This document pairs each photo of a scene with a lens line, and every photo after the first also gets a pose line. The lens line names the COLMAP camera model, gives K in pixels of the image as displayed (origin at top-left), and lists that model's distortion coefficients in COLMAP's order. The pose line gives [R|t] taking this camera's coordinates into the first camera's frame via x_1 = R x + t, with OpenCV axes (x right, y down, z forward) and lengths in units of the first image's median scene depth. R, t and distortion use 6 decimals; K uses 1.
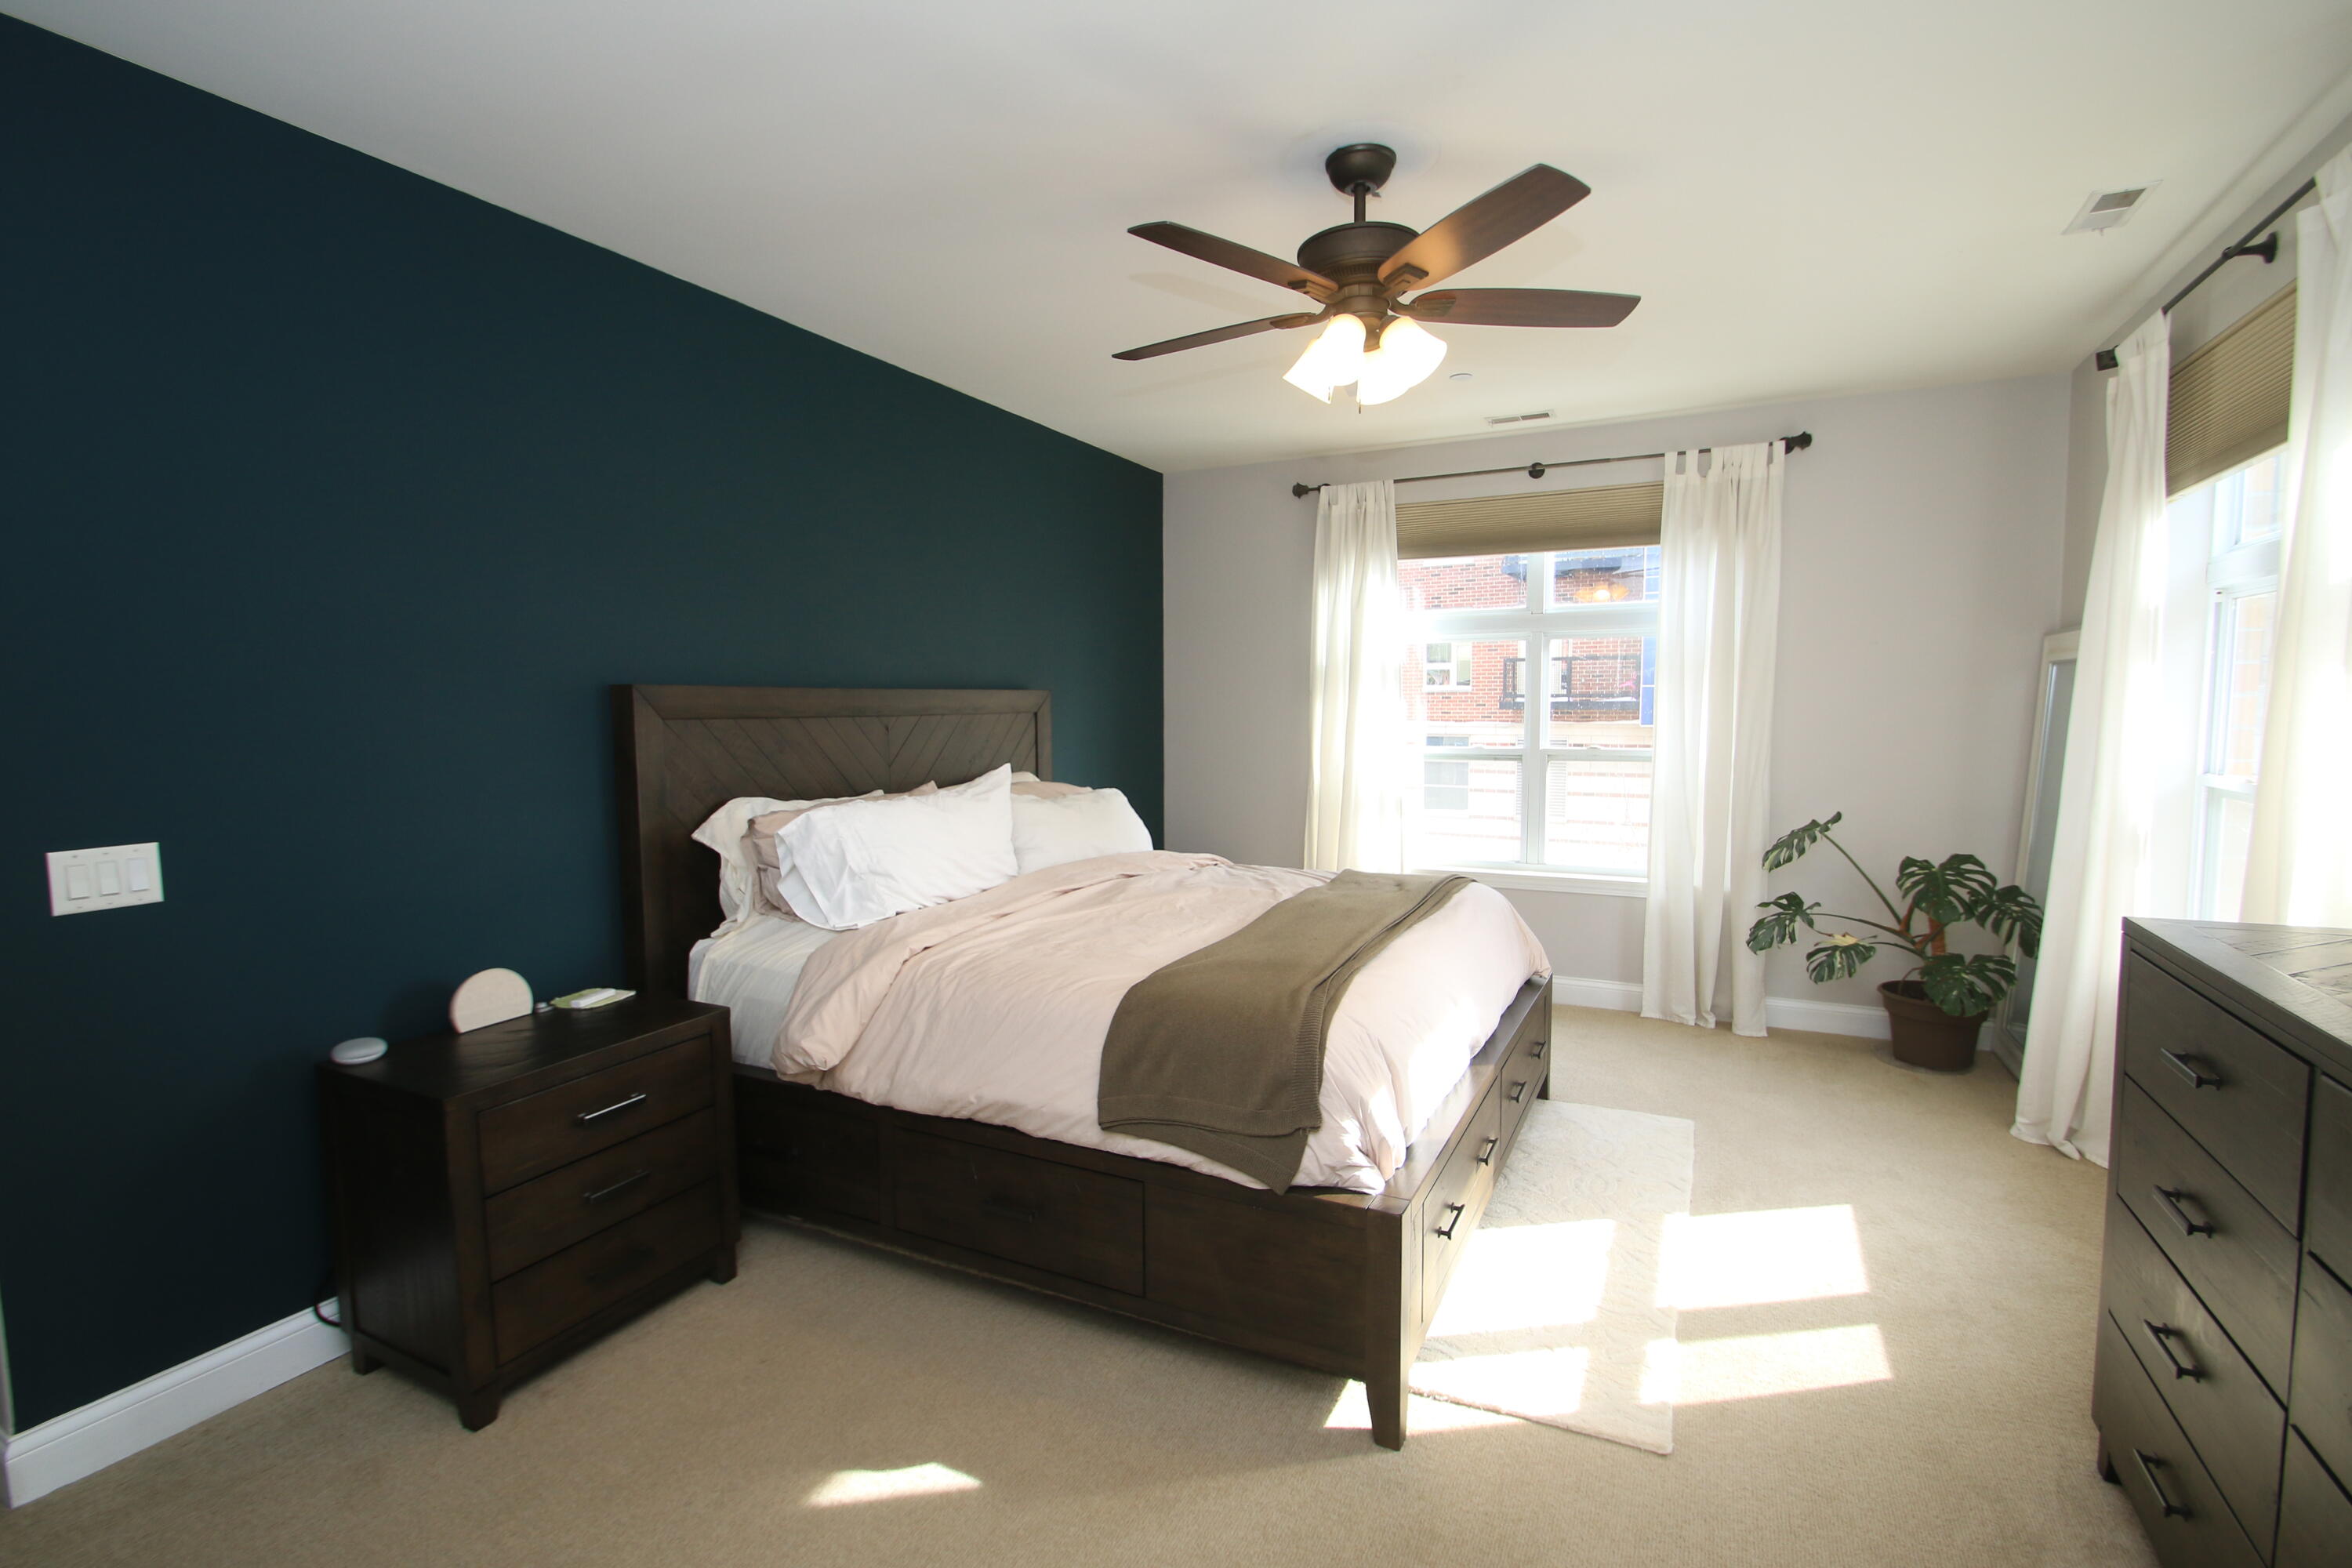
lens RADIAL K [[1088.0, 0, 1169.2], [0, 1088.0, 784.4], [0, 0, 1]] dist [0.006434, -0.012461]
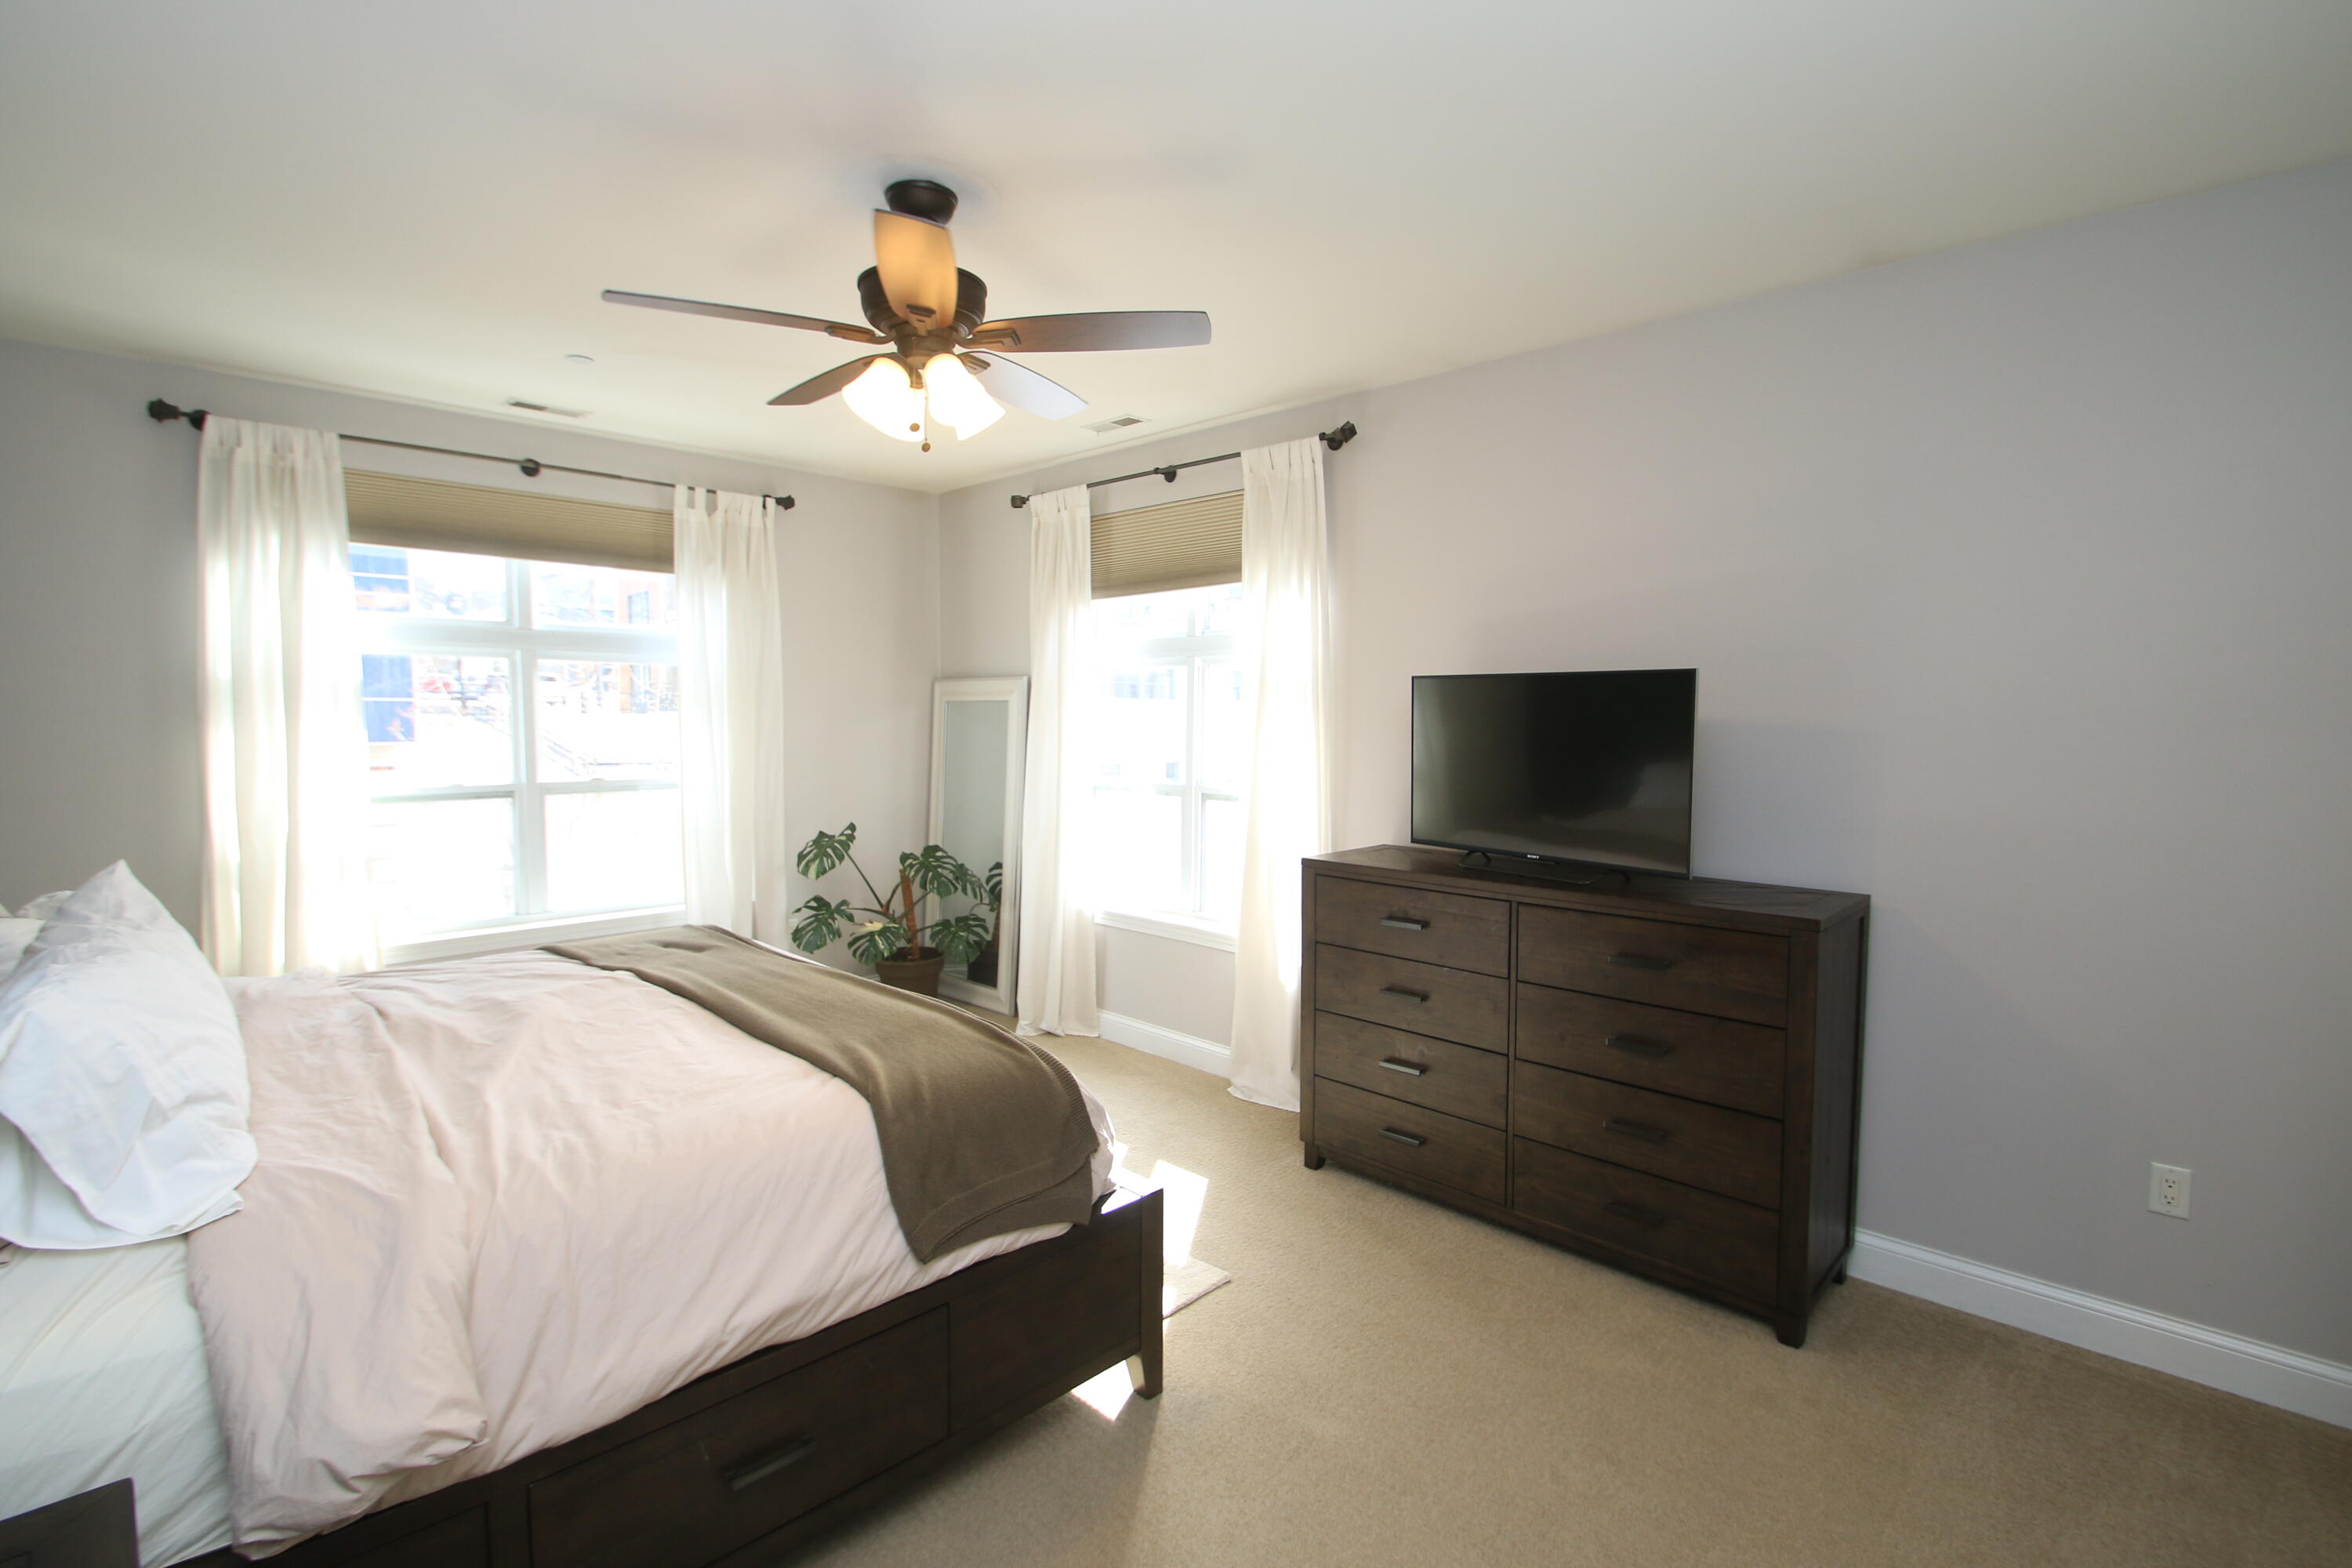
lens RADIAL K [[1088.0, 0, 1166.5], [0, 1088.0, 782.8], [0, 0, 1]] dist [0.006434, -0.012461]
pose [[0.310816, -0.050410, 0.949132, -0.381893], [0.064072, 0.997432, 0.031993, -0.031455], [-0.948308, 0.050869, 0.313248, 0.268696]]
